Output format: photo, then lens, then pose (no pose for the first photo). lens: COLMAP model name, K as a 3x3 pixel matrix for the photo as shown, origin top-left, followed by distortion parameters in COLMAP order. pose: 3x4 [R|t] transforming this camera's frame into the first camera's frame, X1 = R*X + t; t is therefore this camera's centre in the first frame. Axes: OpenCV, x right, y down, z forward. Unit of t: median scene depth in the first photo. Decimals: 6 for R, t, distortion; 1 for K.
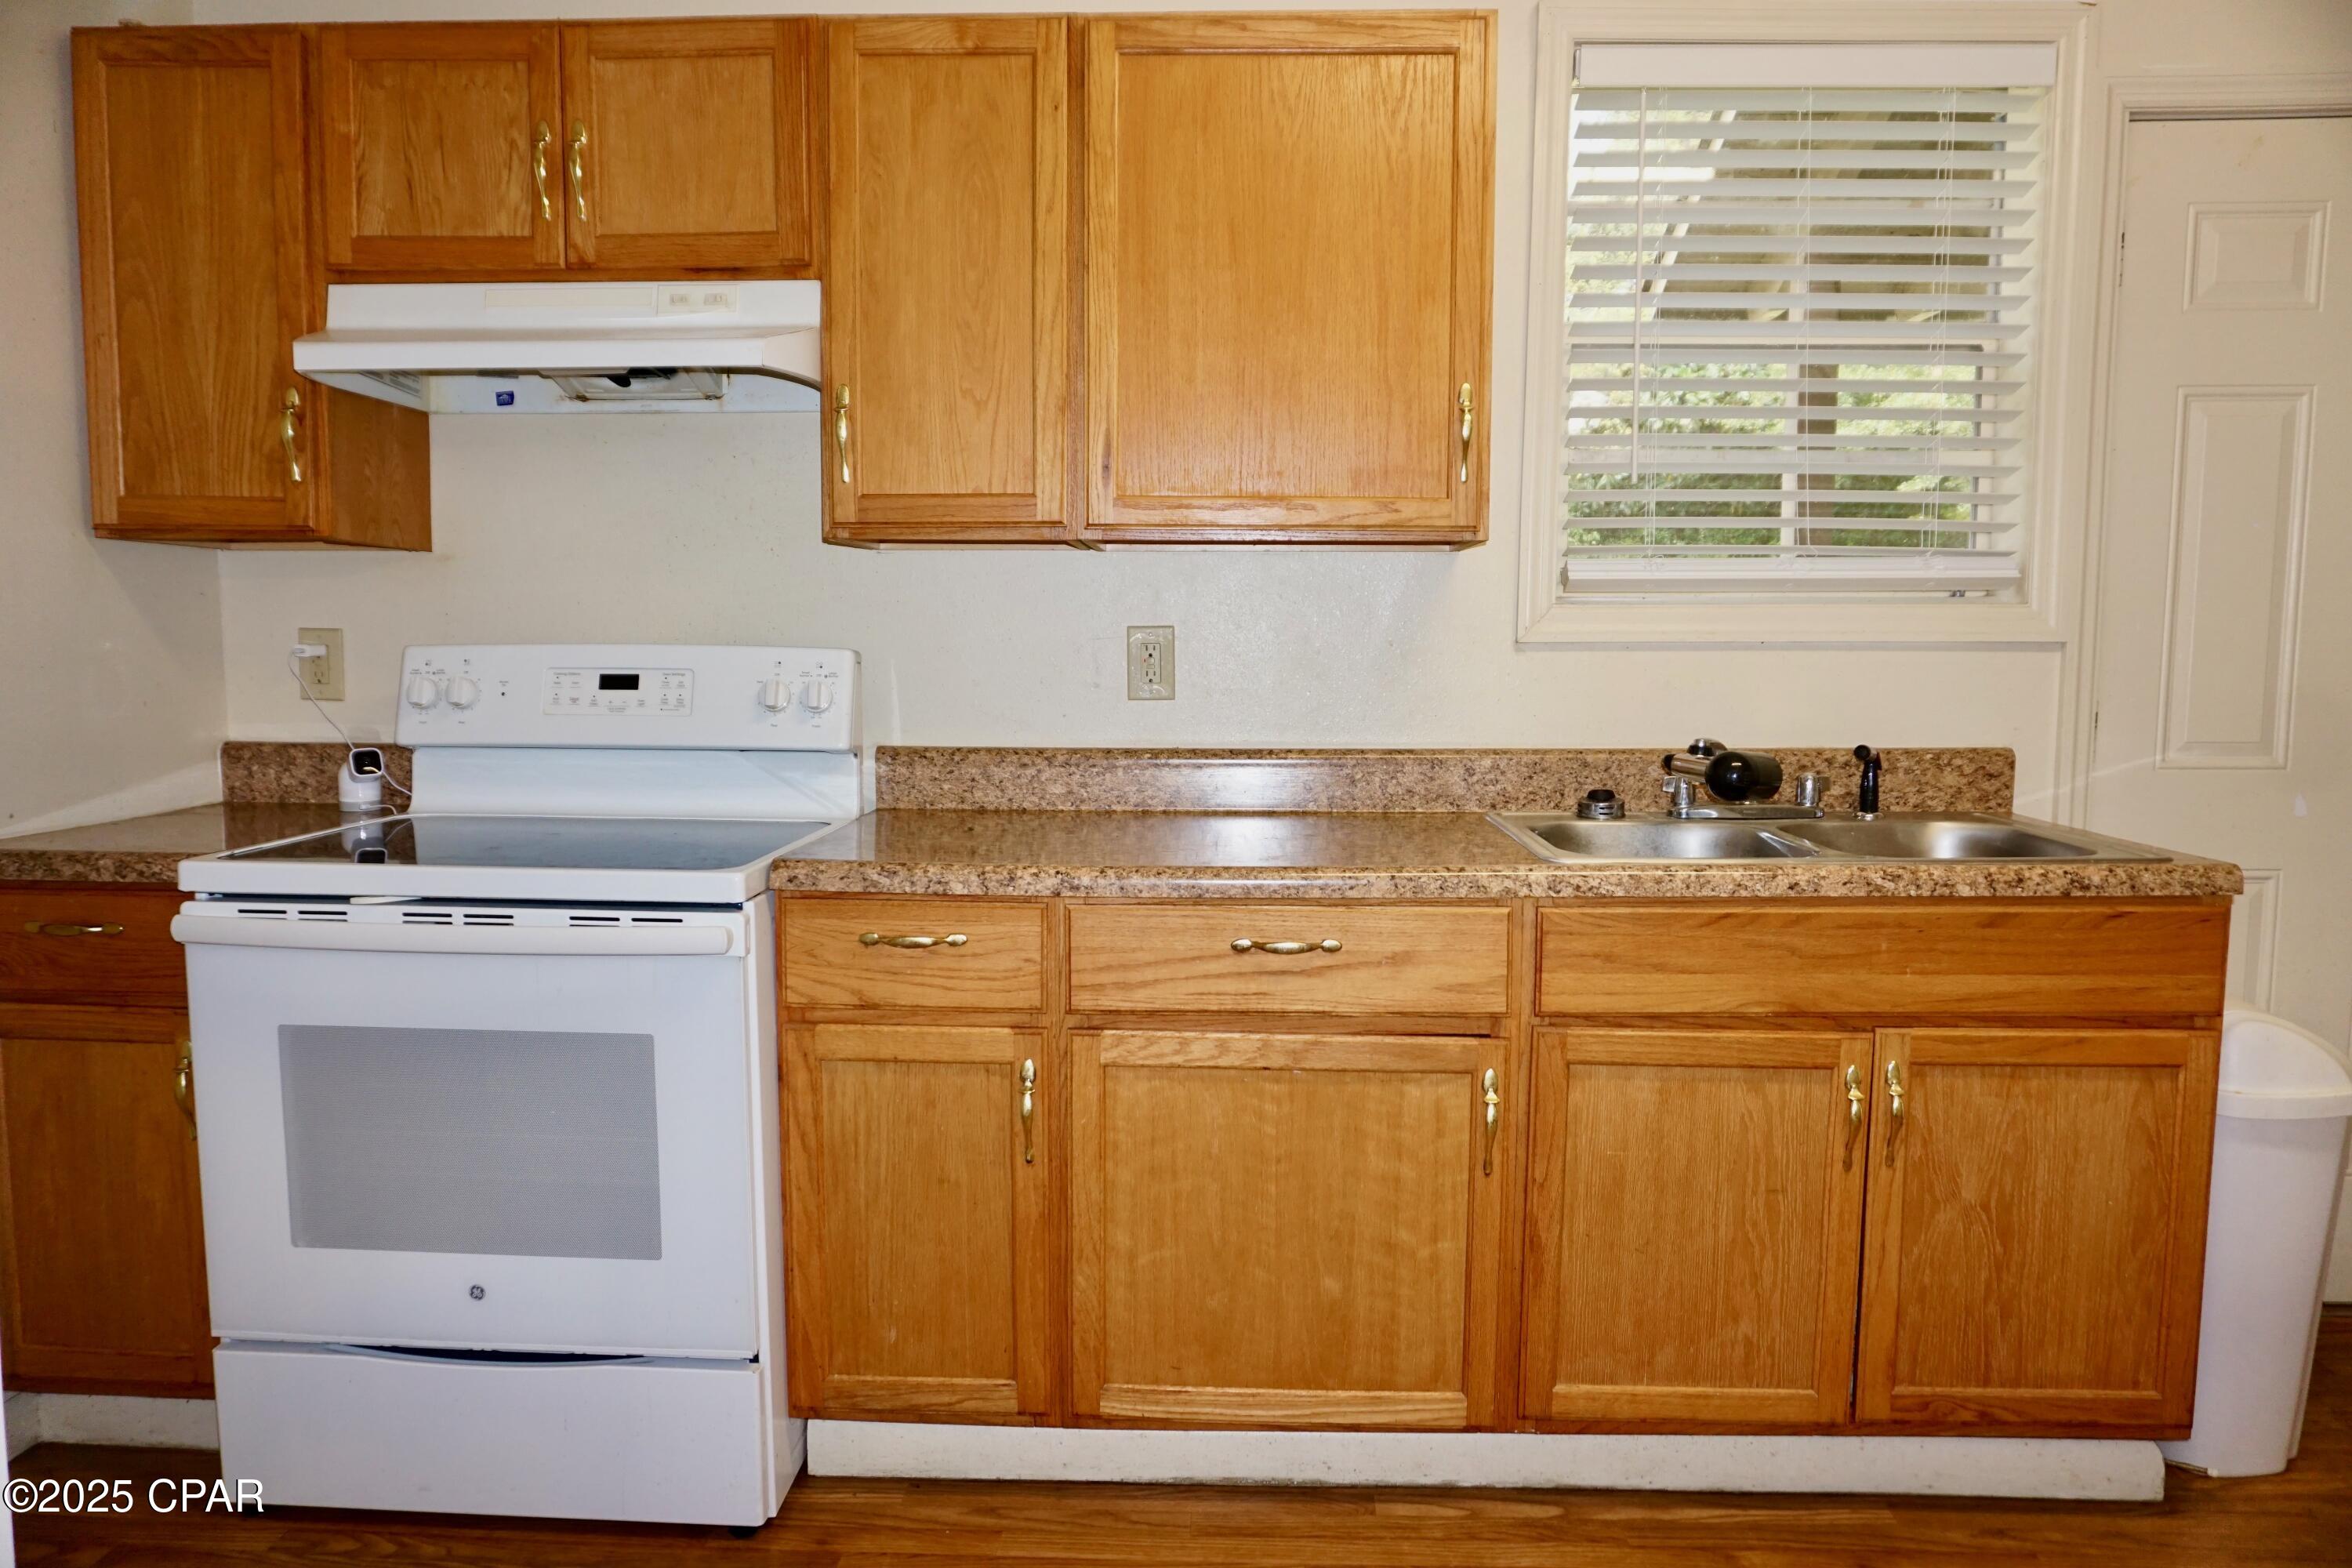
lens RADIAL K [[1557.0, 0, 1176.0], [0, 1557.0, 784.0], [0, 0, 1]] dist [-0.051107, 0.029445]
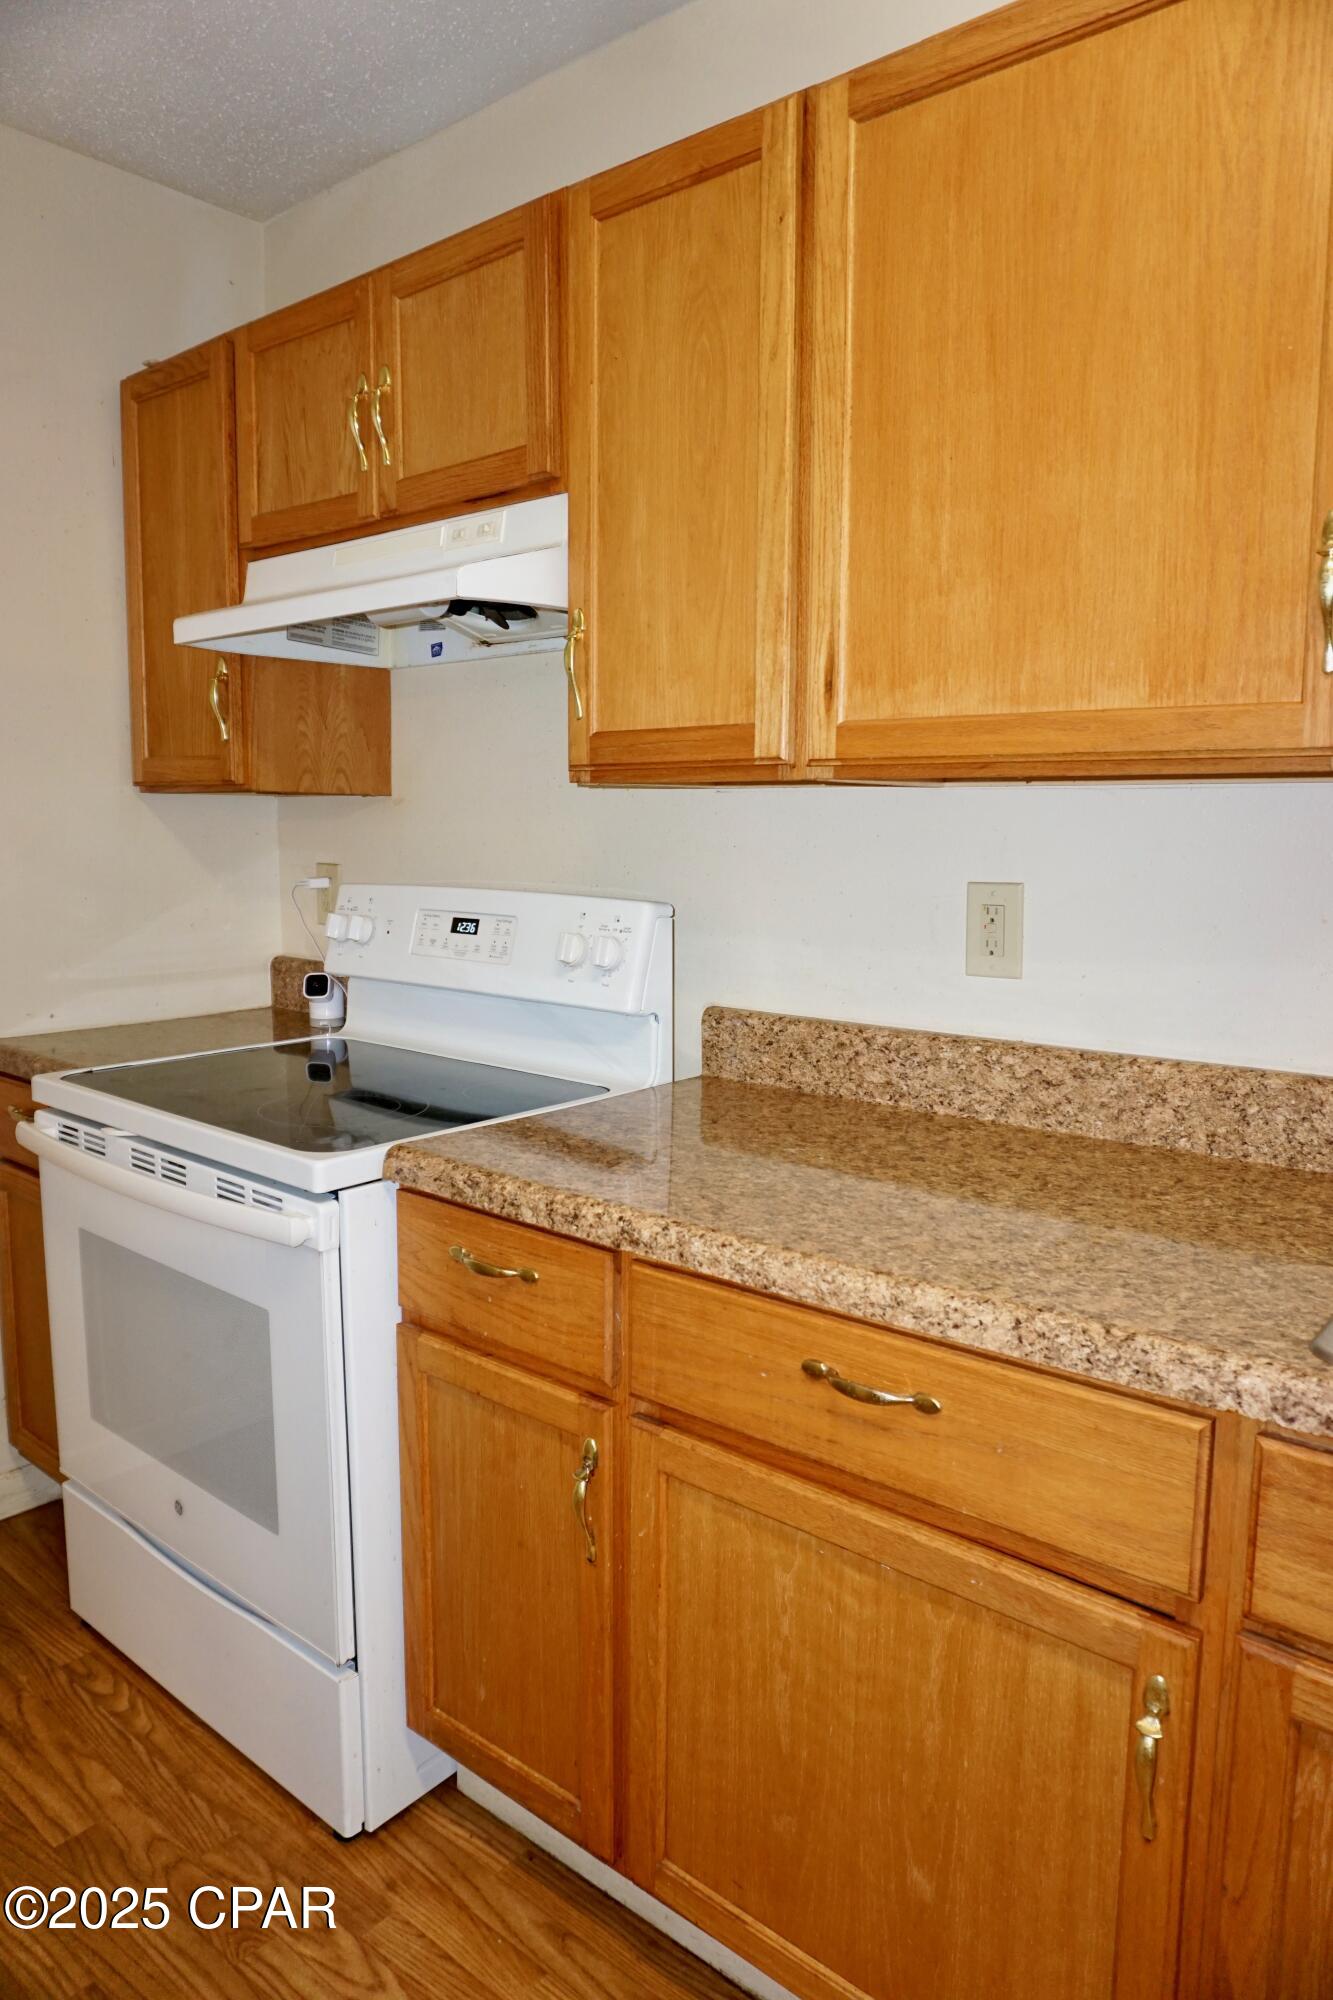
lens RADIAL K [[1324.0, 0, 666.5], [0, 1324.0, 1000.0], [0, 0, 1]] dist [-0.051107, 0.029445]
pose [[0.788396, 0.080278, -0.609908, 0.299952], [-0.058643, 0.996741, 0.055389, -0.080404], [0.612366, -0.007902, 0.790535, 0.436939]]
